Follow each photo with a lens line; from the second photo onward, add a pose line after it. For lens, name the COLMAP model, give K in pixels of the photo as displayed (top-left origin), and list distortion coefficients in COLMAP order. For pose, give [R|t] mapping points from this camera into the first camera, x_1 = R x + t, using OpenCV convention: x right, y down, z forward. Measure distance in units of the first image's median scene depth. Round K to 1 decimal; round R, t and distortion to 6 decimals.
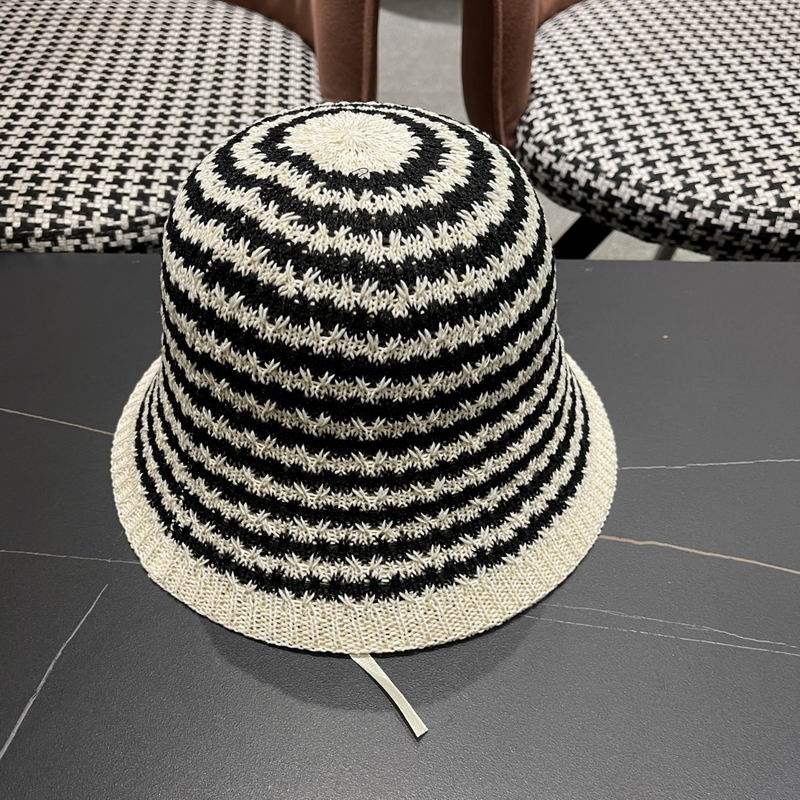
lens RADIAL K [[851.8, 0, 397.4], [0, 851.8, 398.8], [0, 0, 1]] dist [0.021623, 0.000000]
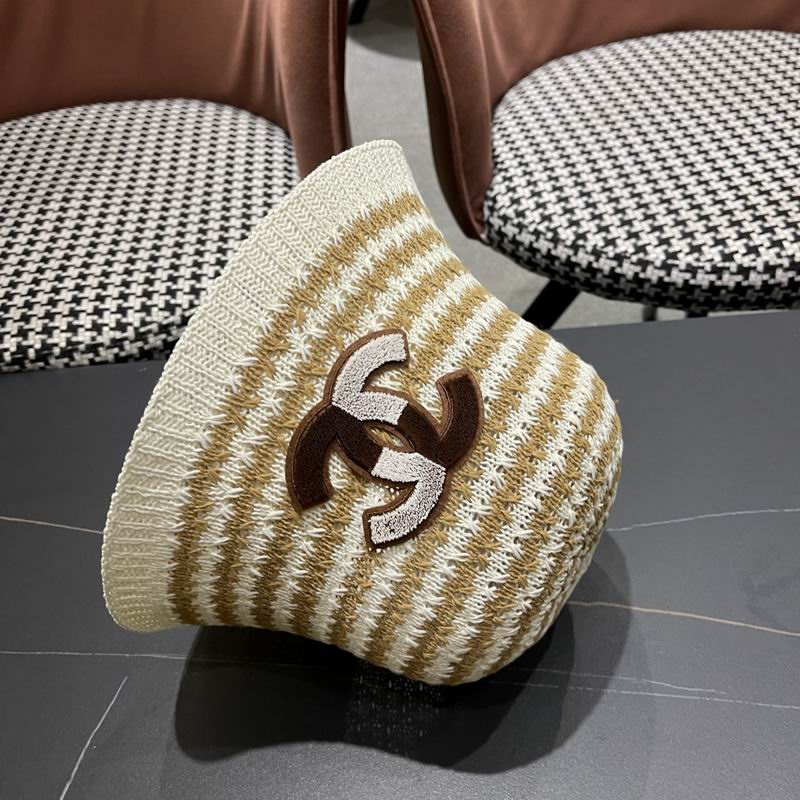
lens RADIAL K [[851.8, 0, 396.6], [0, 851.8, 399.5], [0, 0, 1]] dist [0.021623, 0.000000]
pose [[0.994433, -0.088181, -0.057688, 0.079868], [0.087451, 0.996055, -0.015055, -0.068944], [0.058788, 0.009926, 0.998221, -0.092333]]
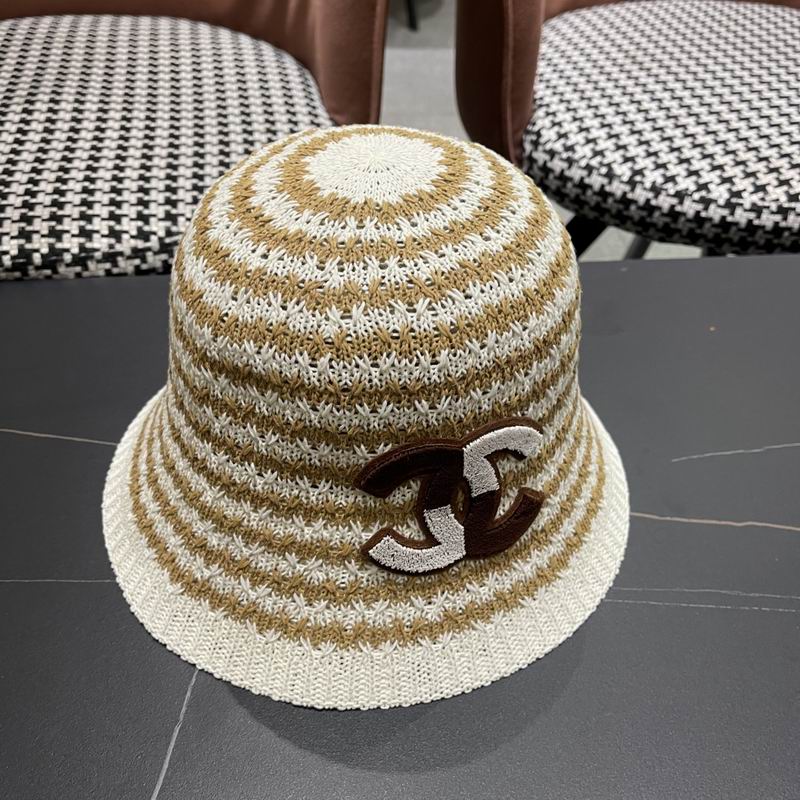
lens RADIAL K [[851.8, 0, 396.9], [0, 851.8, 409.2], [0, 0, 1]] dist [0.021623, 0.000000]
pose [[0.993754, -0.061401, 0.093182, -0.139210], [0.063047, 0.997900, -0.014828, 0.013049], [-0.092075, 0.020610, 0.995539, 0.007579]]
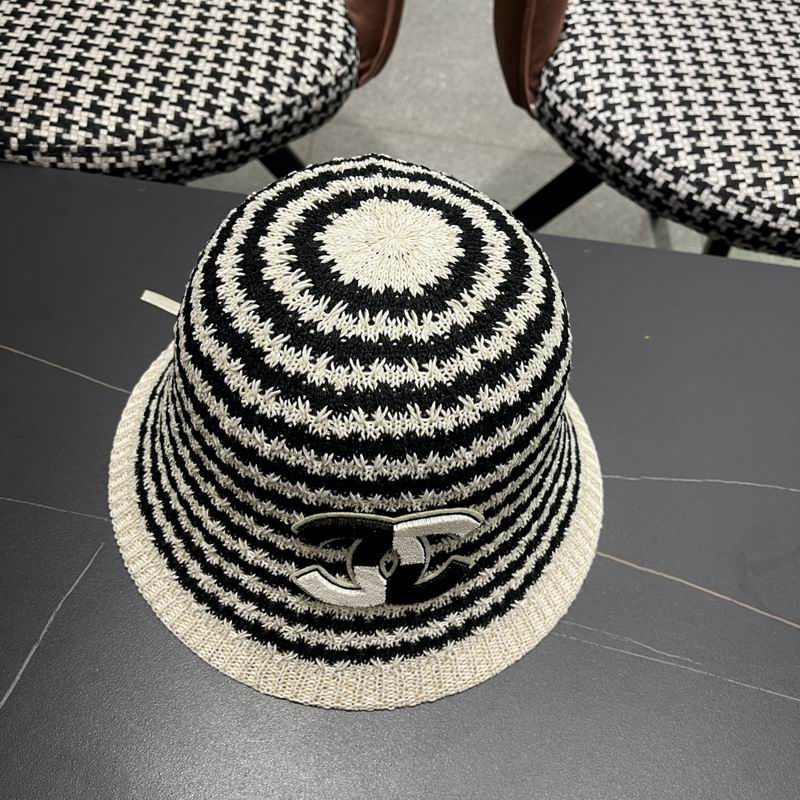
lens RADIAL K [[851.8, 0, 404.8], [0, 851.8, 412.9], [0, 0, 1]] dist [0.021623, 0.000000]
pose [[0.993406, 0.110383, 0.030990, -0.002308], [-0.114455, 0.970594, 0.211771, -0.141826], [-0.006703, -0.213922, 0.976828, -0.031947]]
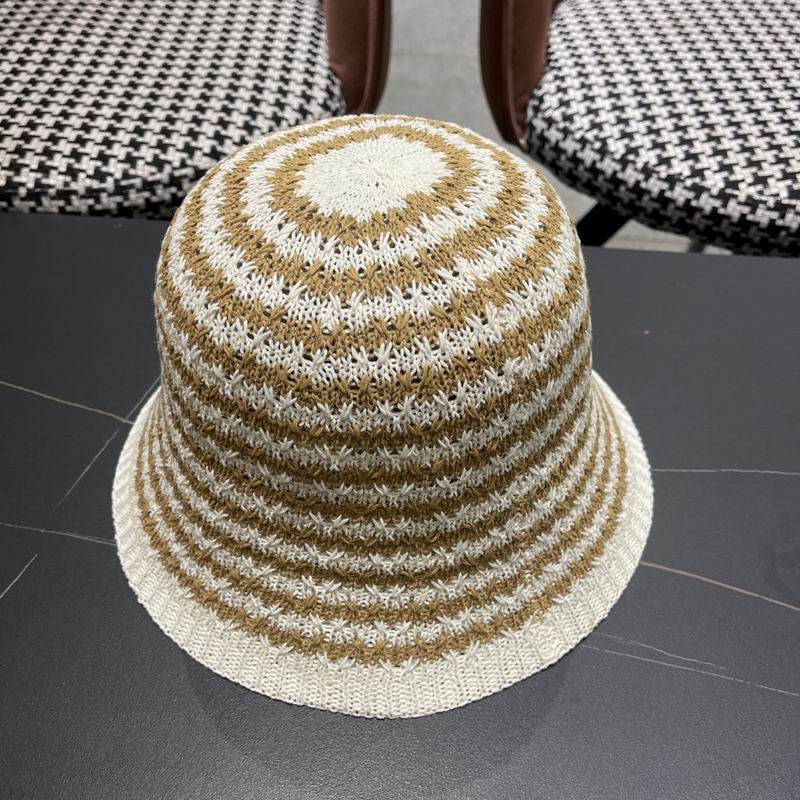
lens RADIAL K [[851.8, 0, 405.0], [0, 851.8, 410.5], [0, 0, 1]] dist [0.021623, 0.000000]
pose [[0.996683, 0.058397, -0.056683, 0.086273], [-0.055290, 0.996959, 0.054923, -0.019047], [0.059718, -0.051607, 0.996880, 0.020952]]
